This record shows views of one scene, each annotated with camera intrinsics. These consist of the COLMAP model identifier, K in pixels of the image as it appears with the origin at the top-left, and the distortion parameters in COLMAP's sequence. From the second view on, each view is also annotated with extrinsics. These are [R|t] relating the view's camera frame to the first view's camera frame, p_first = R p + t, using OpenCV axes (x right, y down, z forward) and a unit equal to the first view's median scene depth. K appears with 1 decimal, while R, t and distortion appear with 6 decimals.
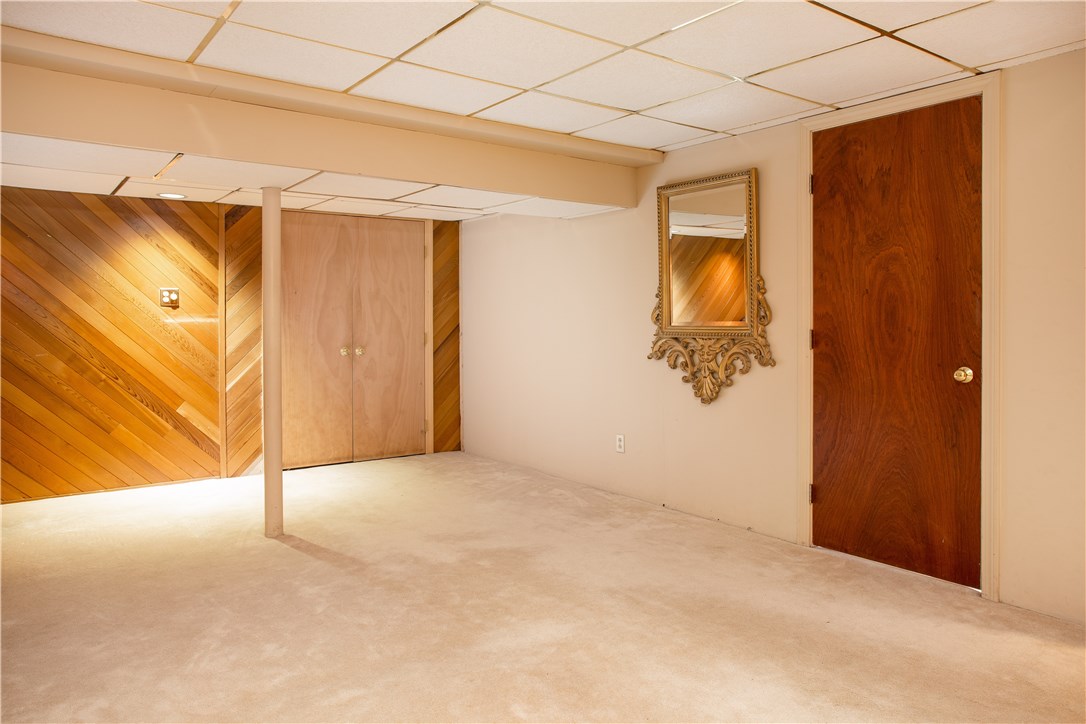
lens RADIAL K [[749.5, 0, 543.7], [0, 749.5, 326.6], [0, 0, 1]] dist [-0.005972, -0.001551]
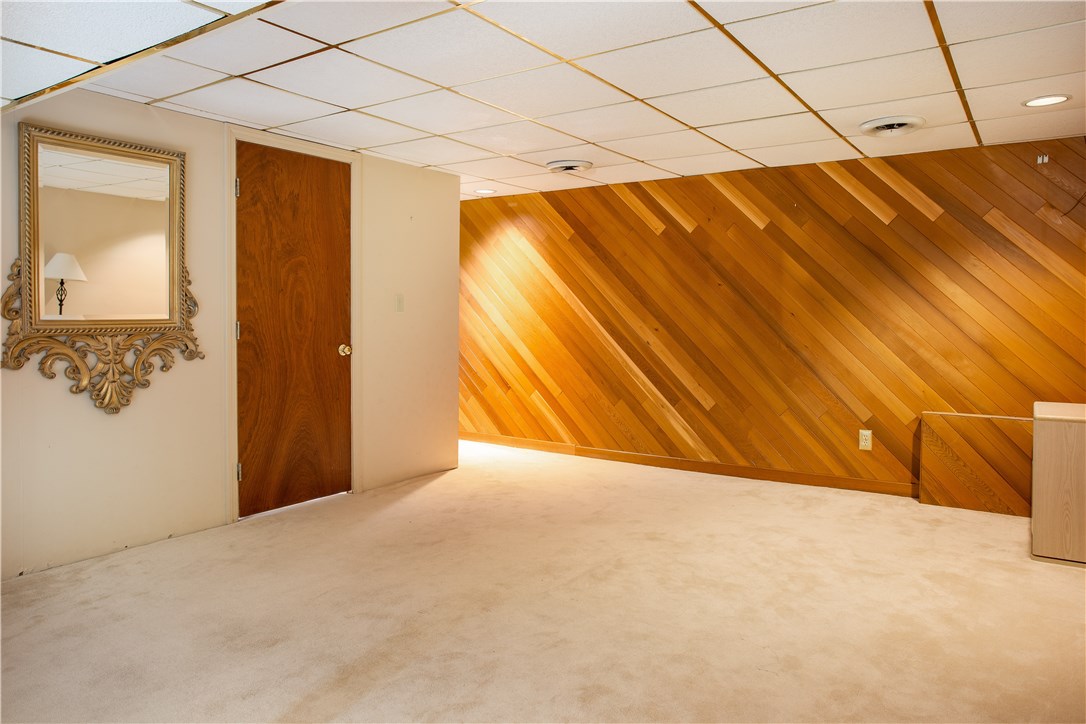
lens RADIAL K [[749.5, 0, 543.7], [0, 749.5, 326.6], [0, 0, 1]] dist [-0.005972, -0.001551]
pose [[-0.315767, -0.021309, 0.948597, -0.835344], [0.003700, 0.999713, 0.023688, -0.013050], [-0.948830, 0.010990, -0.315597, 0.945357]]
